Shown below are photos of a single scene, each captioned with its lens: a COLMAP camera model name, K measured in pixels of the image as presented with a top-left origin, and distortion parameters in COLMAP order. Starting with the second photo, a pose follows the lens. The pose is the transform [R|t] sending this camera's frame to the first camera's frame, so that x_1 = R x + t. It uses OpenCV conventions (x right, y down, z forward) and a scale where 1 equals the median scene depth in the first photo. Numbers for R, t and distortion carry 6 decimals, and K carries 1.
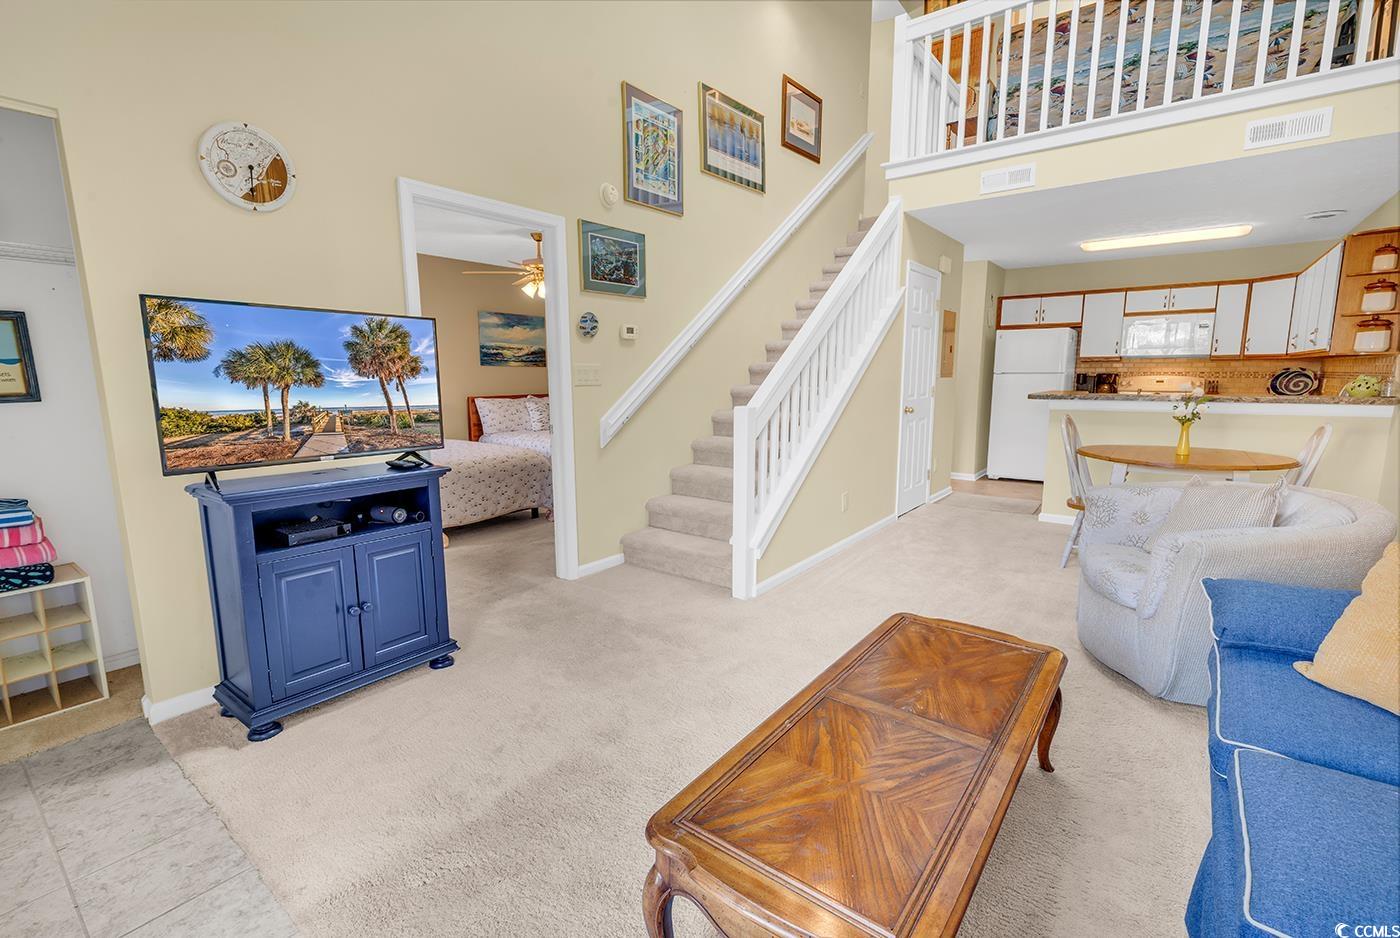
lens RADIAL K [[598.2, 0, 704.1], [0, 598.2, 466.1], [0, 0, 1]] dist [0.004866, 0.000703]
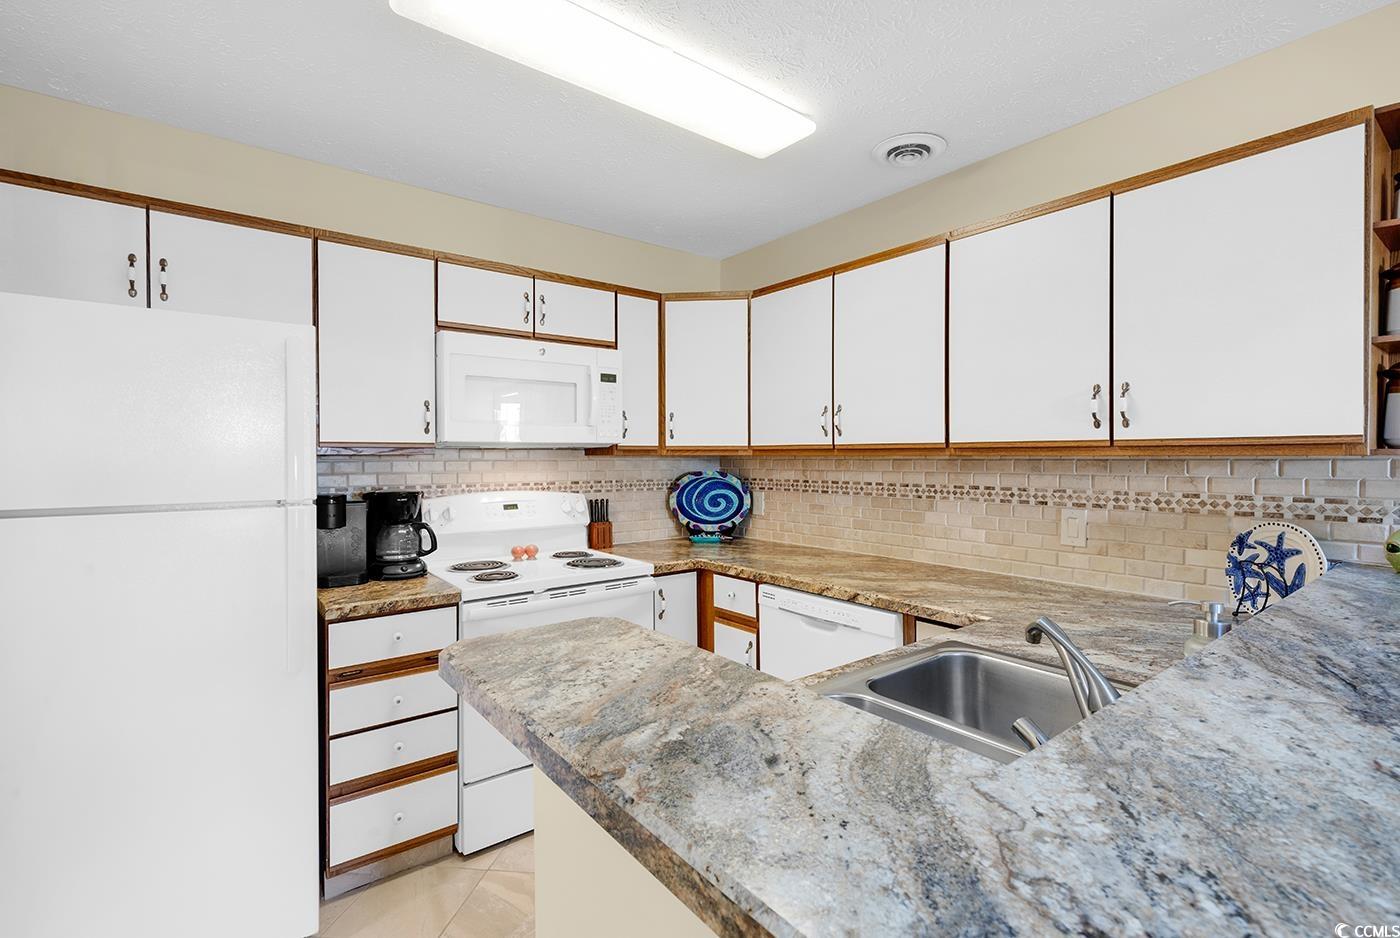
lens RADIAL K [[598.2, 0, 663.7], [0, 598.2, 459.8], [0, 0, 1]] dist [0.004866, 0.000703]
pose [[0.232005, -0.000408, 0.972715, 0.427377], [0.154501, 0.987321, -0.036436, -0.154983], [-0.960366, 0.158738, 0.229126, 0.879942]]
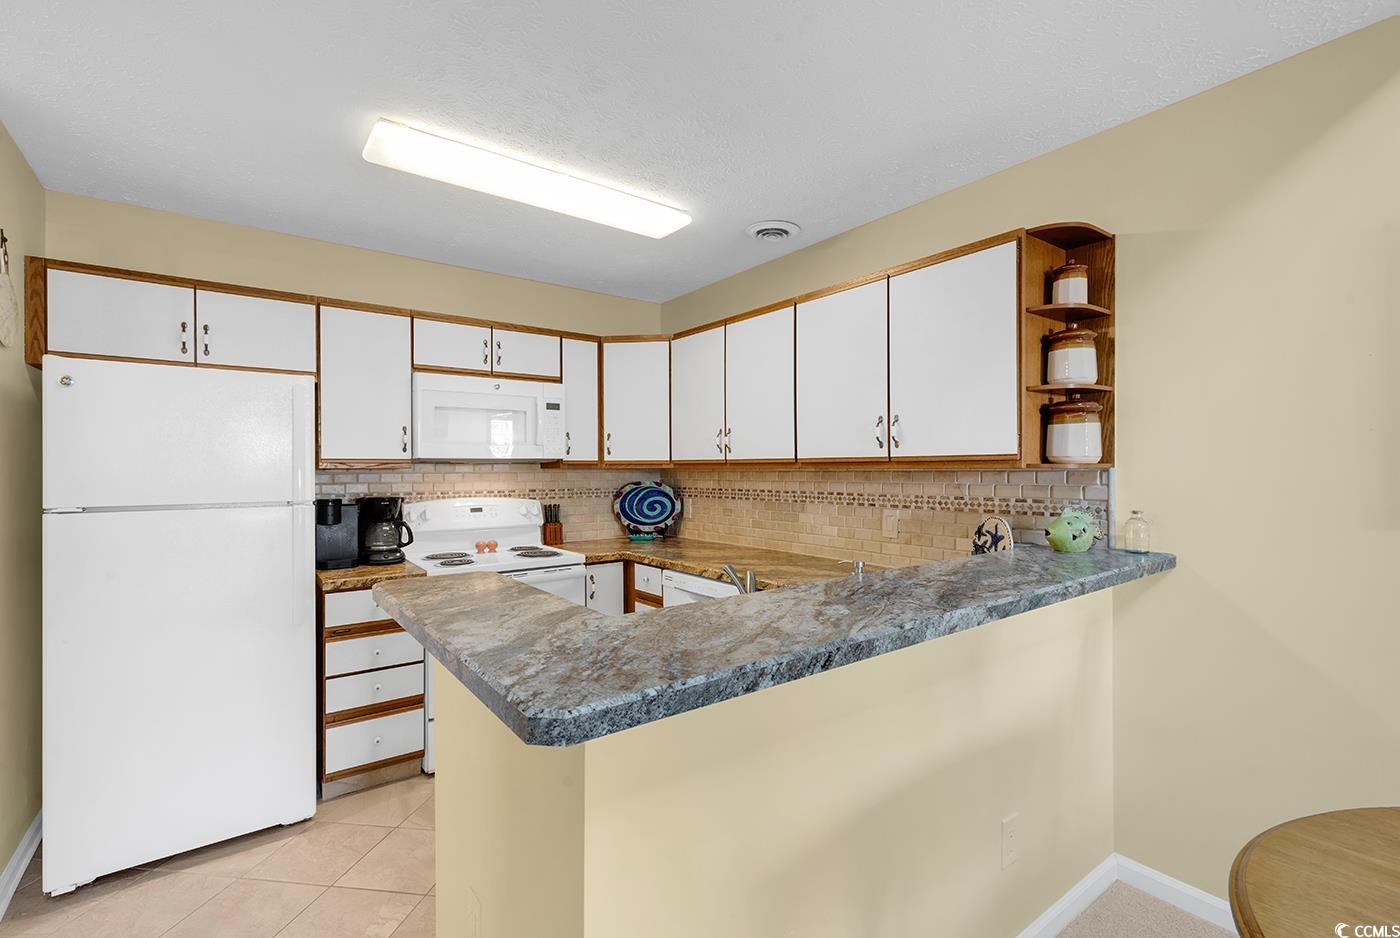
lens RADIAL K [[598.2, 0, 668.1], [0, 598.2, 468.4], [0, 0, 1]] dist [0.004866, 0.000703]
pose [[0.256871, 0.004913, 0.966433, 0.344459], [0.154936, 0.986844, -0.046198, -0.139099], [-0.953946, 0.161602, 0.252730, 0.781457]]
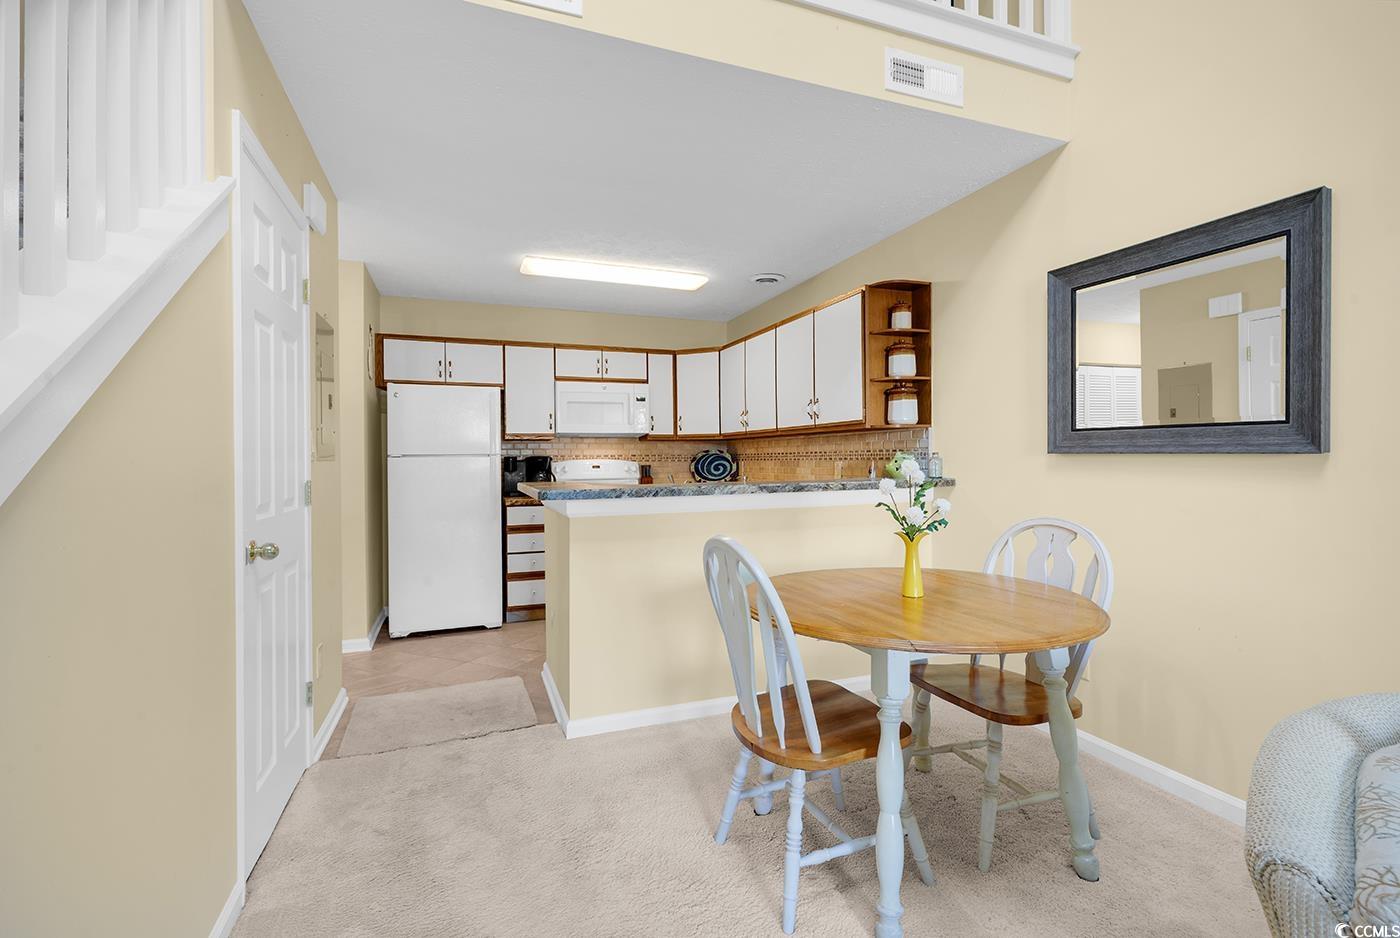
lens RADIAL K [[598.2, 0, 672.1], [0, 598.2, 461.9], [0, 0, 1]] dist [0.004866, 0.000703]
pose [[0.521288, -0.001746, 0.853379, 0.155665], [0.138066, 0.986996, -0.082319, -0.075565], [-0.842138, 0.160735, 0.514751, 0.560157]]
